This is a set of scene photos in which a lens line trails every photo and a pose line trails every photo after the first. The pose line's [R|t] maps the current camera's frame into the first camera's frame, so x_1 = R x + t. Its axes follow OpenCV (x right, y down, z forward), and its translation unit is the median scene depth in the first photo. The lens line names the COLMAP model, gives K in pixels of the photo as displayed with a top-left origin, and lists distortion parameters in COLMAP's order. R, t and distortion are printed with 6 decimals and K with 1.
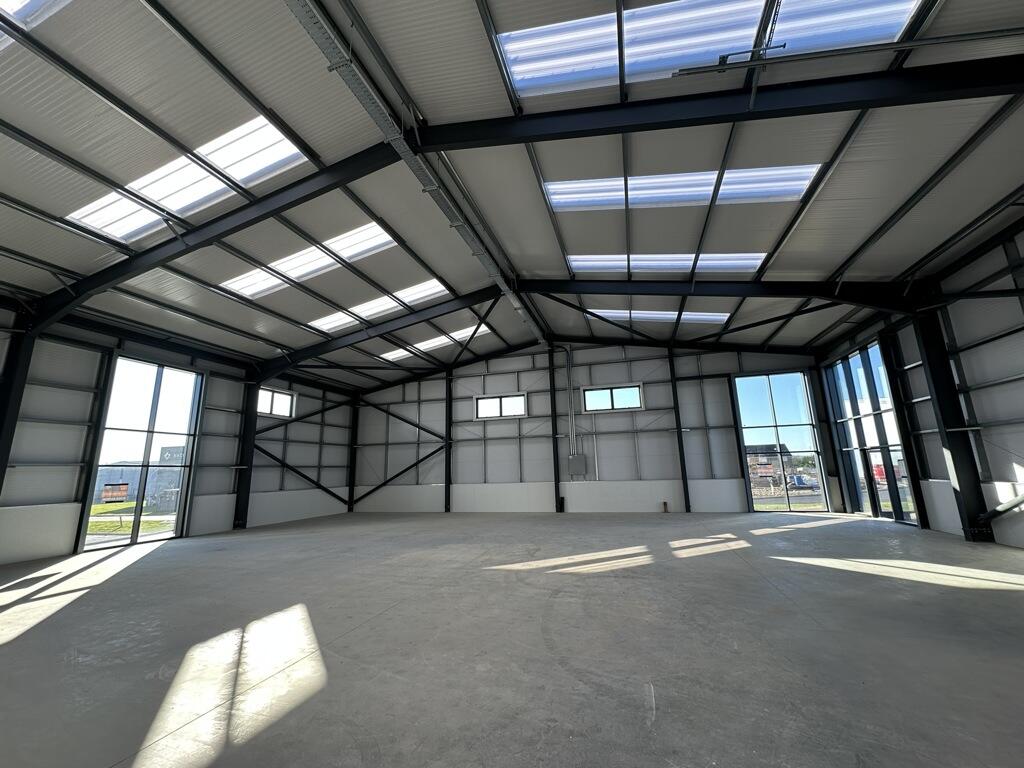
lens RADIAL K [[415.5, 0, 512.0], [0, 415.5, 384.0], [0, 0, 1]] dist [0.000453, -0.000001]
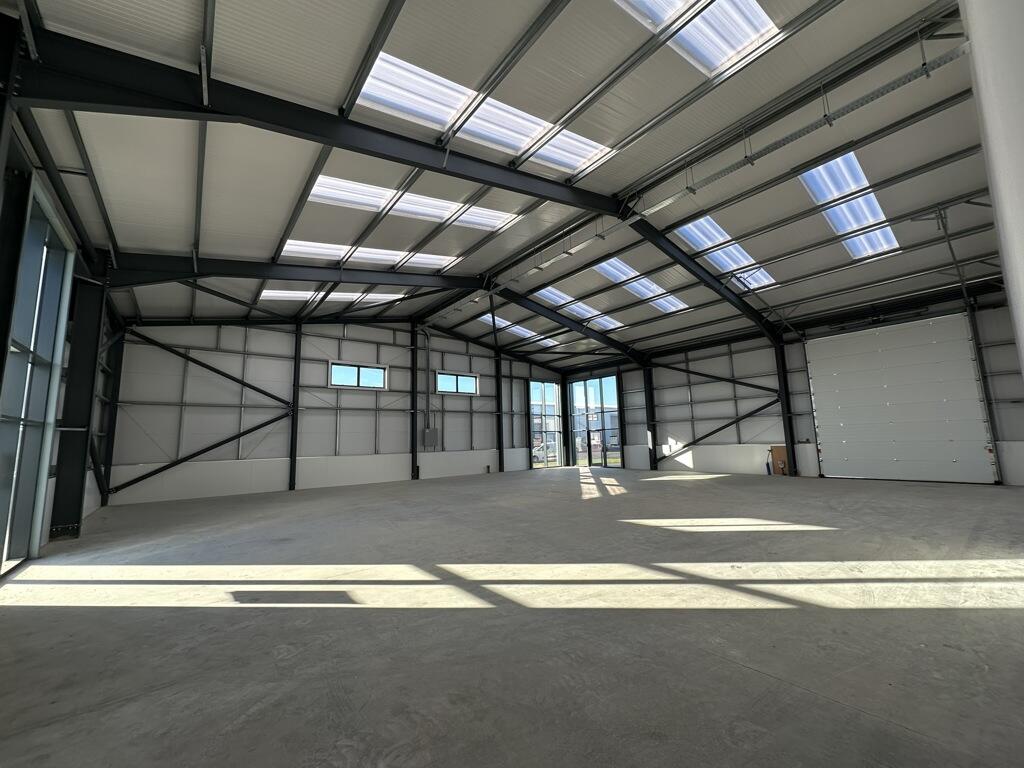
lens RADIAL K [[415.5, 0, 512.0], [0, 415.5, 384.0], [0, 0, 1]] dist [0.000453, -0.000001]
pose [[0.560807, 0.122583, 0.818822, -0.639921], [-0.158768, 0.986547, -0.038954, 0.056107], [-0.812581, -0.108157, 0.572725, 0.172778]]
